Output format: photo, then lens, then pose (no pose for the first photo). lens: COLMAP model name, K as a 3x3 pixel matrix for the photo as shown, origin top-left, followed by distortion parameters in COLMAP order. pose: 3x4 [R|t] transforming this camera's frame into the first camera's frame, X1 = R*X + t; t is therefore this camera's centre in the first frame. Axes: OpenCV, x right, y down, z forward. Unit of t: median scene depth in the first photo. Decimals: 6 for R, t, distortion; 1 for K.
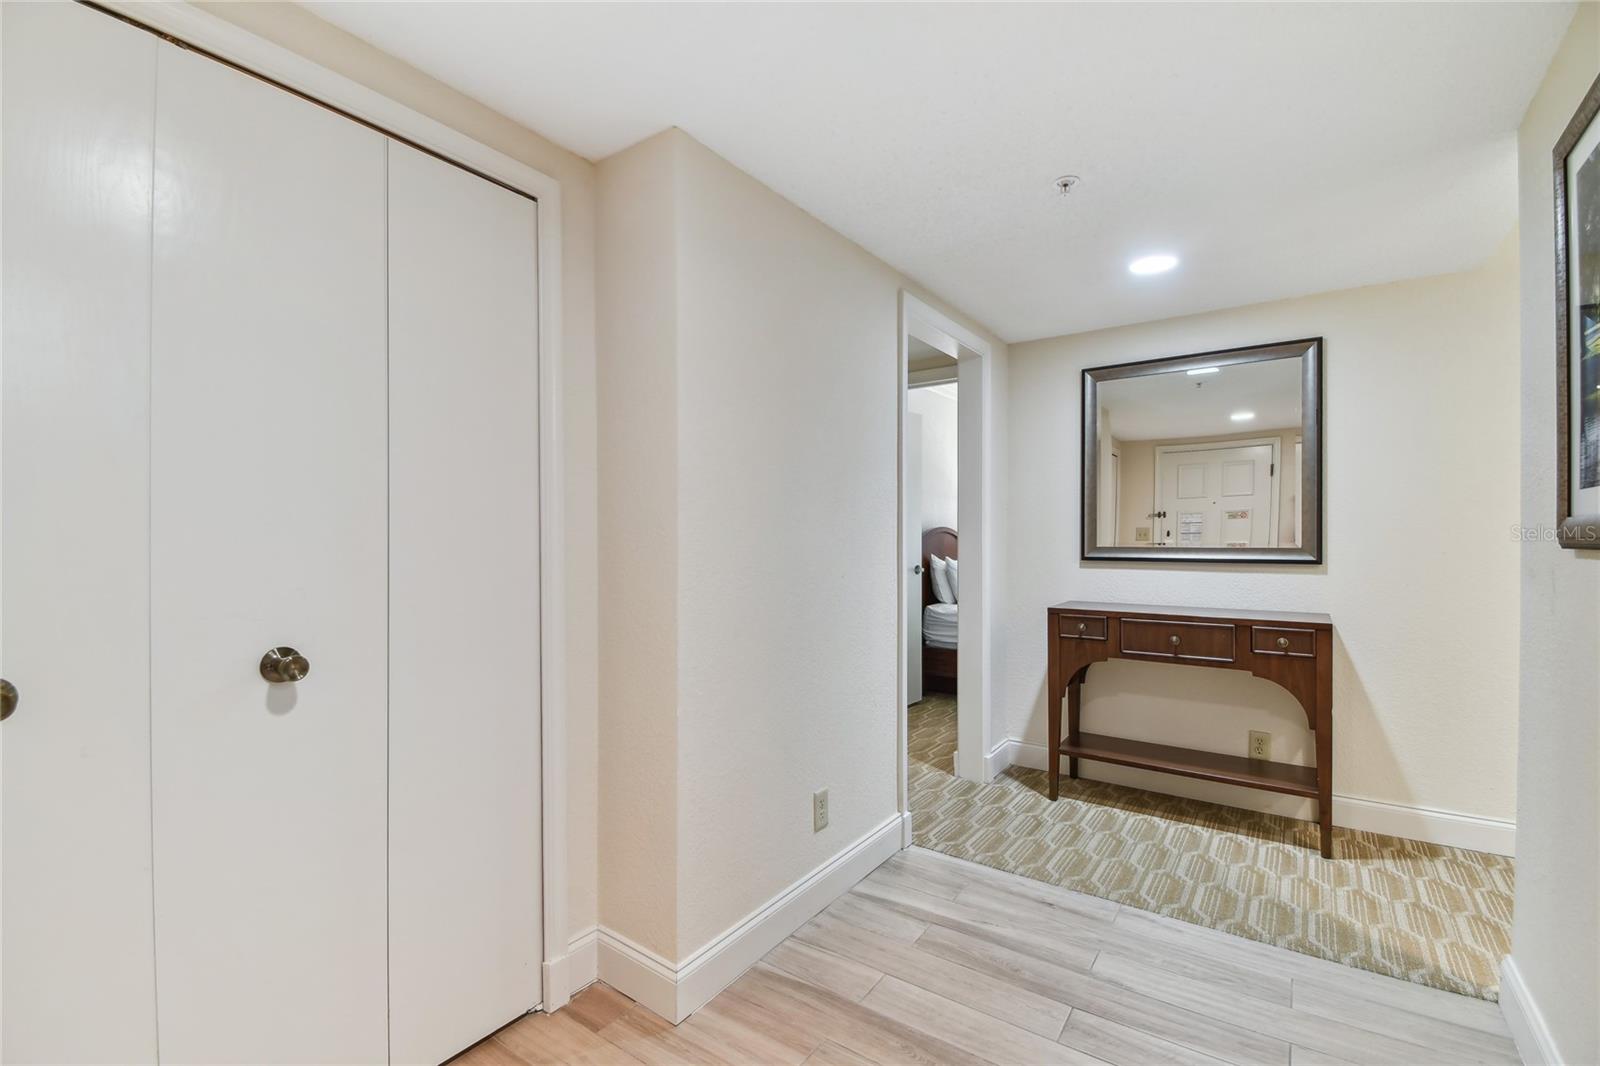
lens RADIAL K [[715.1, 0, 796.7], [0, 715.1, 551.8], [0, 0, 1]] dist [0.047548, -0.020880]
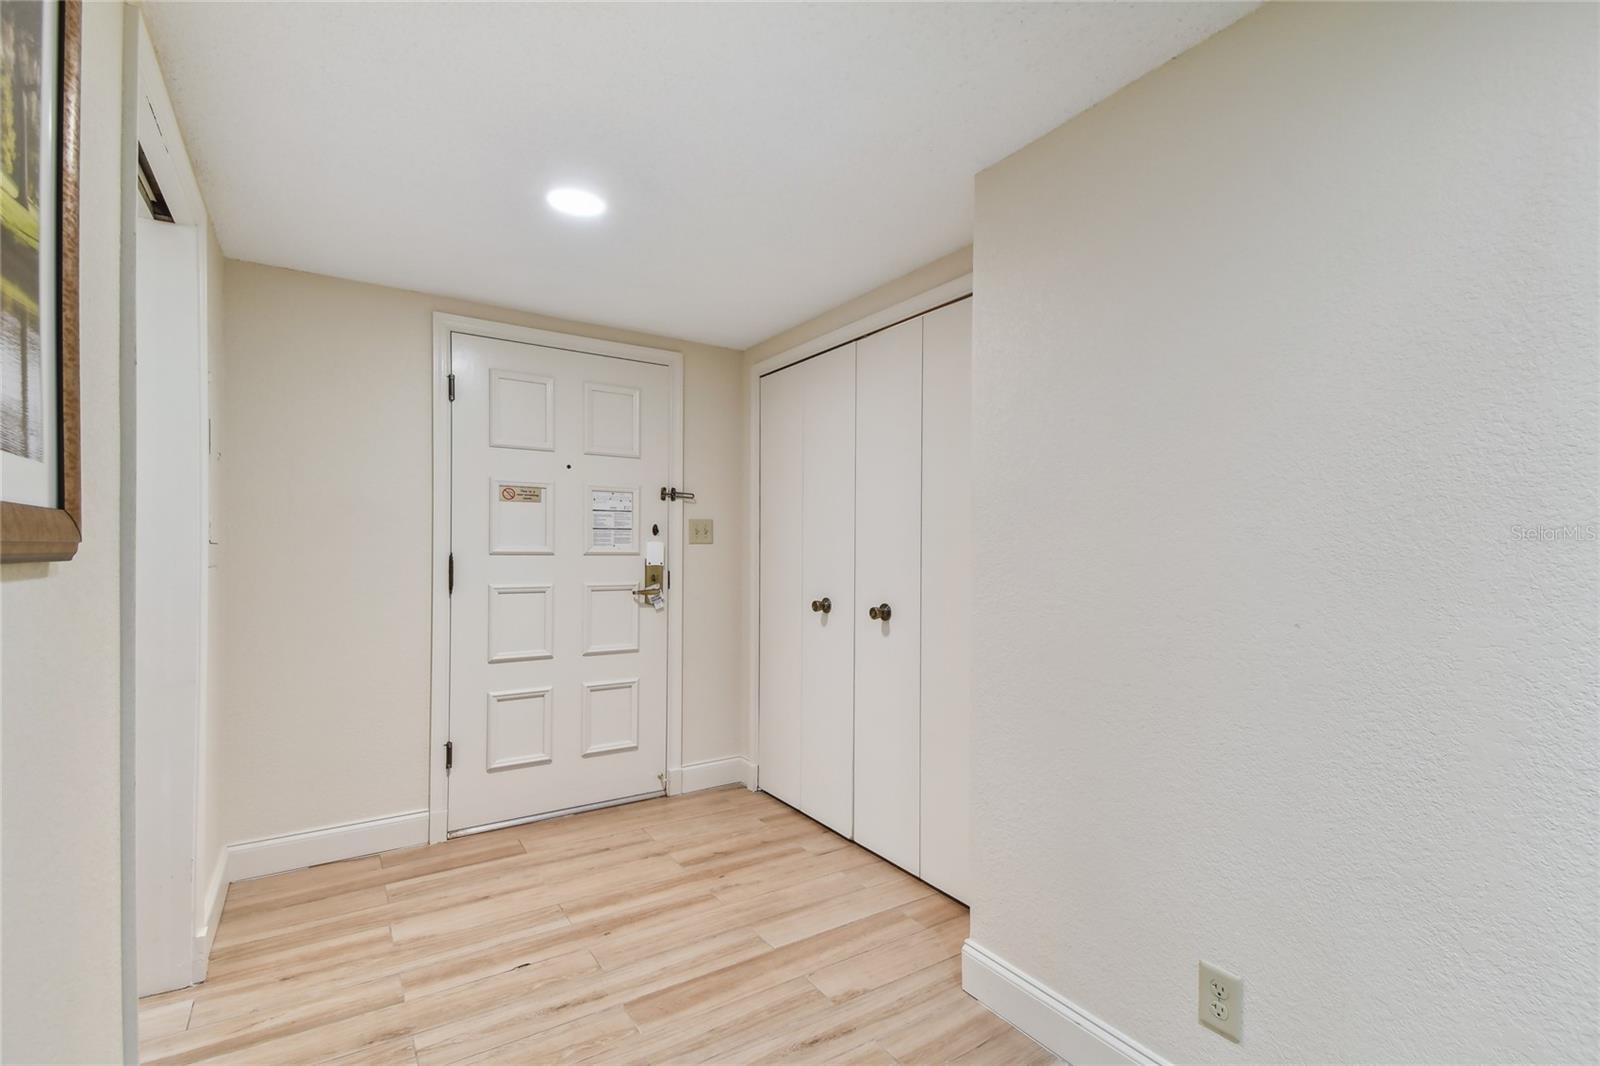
lens RADIAL K [[715.1, 0, 778.9], [0, 715.1, 551.1], [0, 0, 1]] dist [0.047548, -0.020880]
pose [[-0.394291, 0.007818, -0.918952, 0.739761], [-0.017803, 0.999711, 0.016143, -0.014114], [0.918813, 0.022725, -0.394038, 0.913451]]
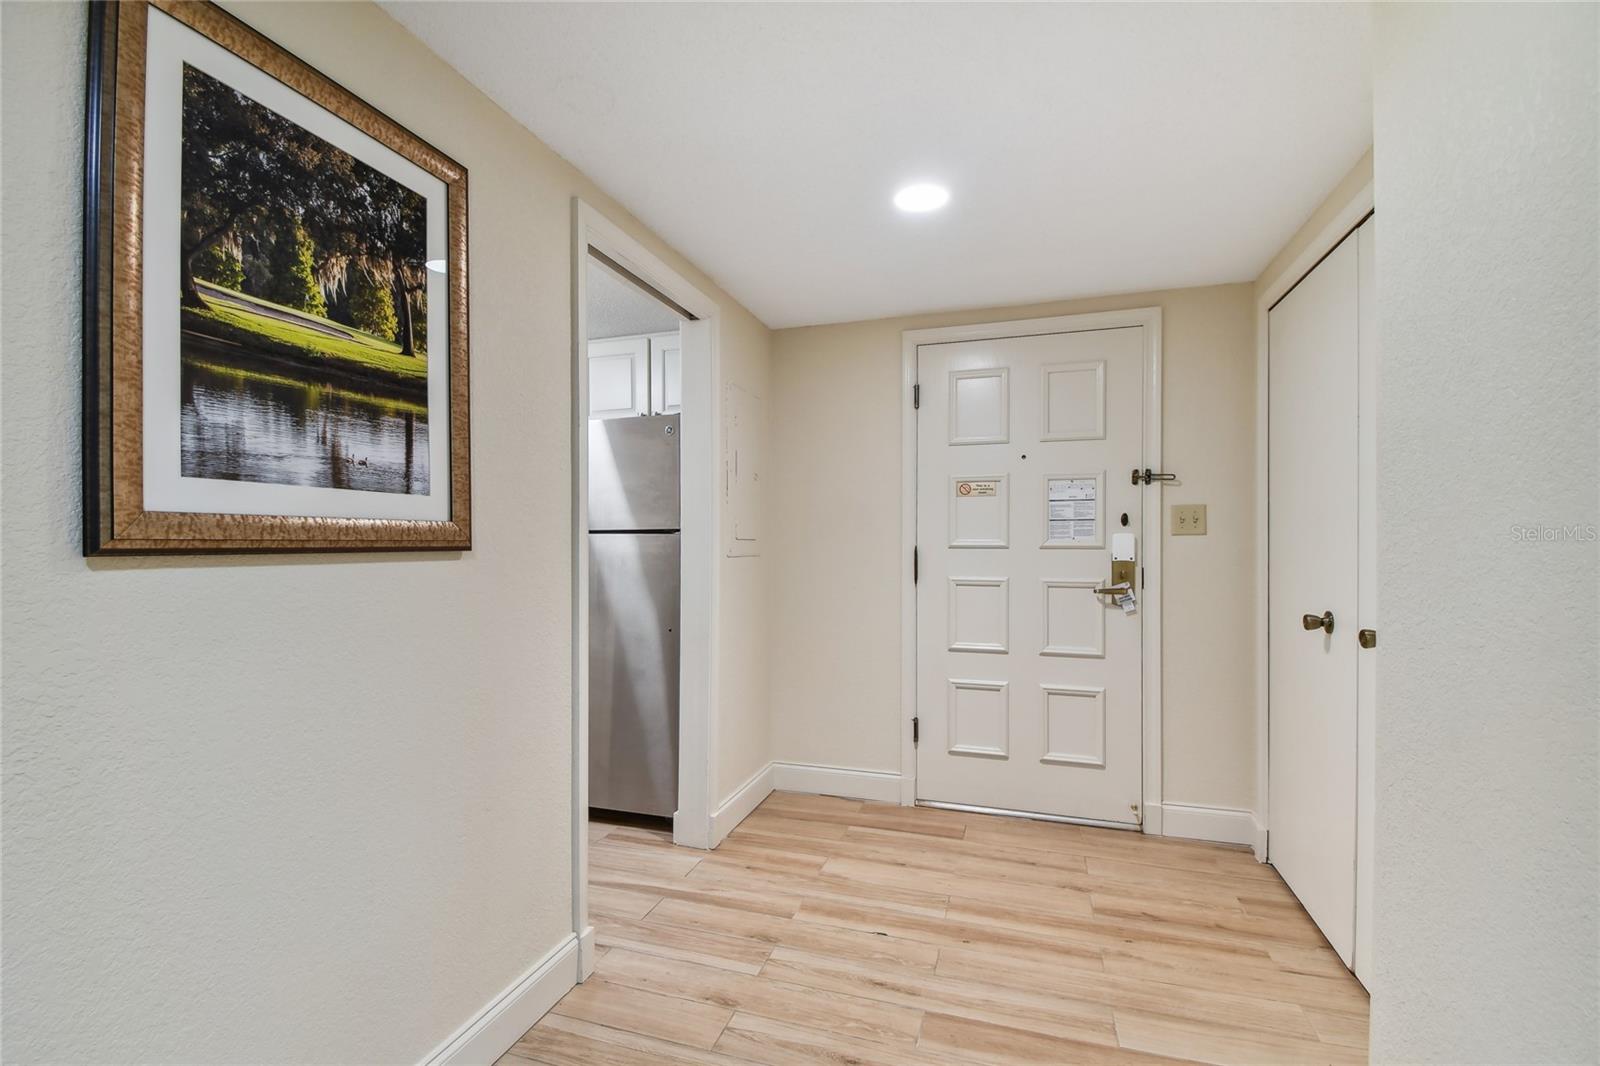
lens RADIAL K [[715.1, 0, 797.1], [0, 715.1, 545.1], [0, 0, 1]] dist [0.047548, -0.020880]
pose [[-0.953642, 0.009622, -0.300790, 0.427730], [0.002736, 0.999725, 0.023307, -0.015927], [0.300932, 0.021404, -0.953405, 1.146519]]
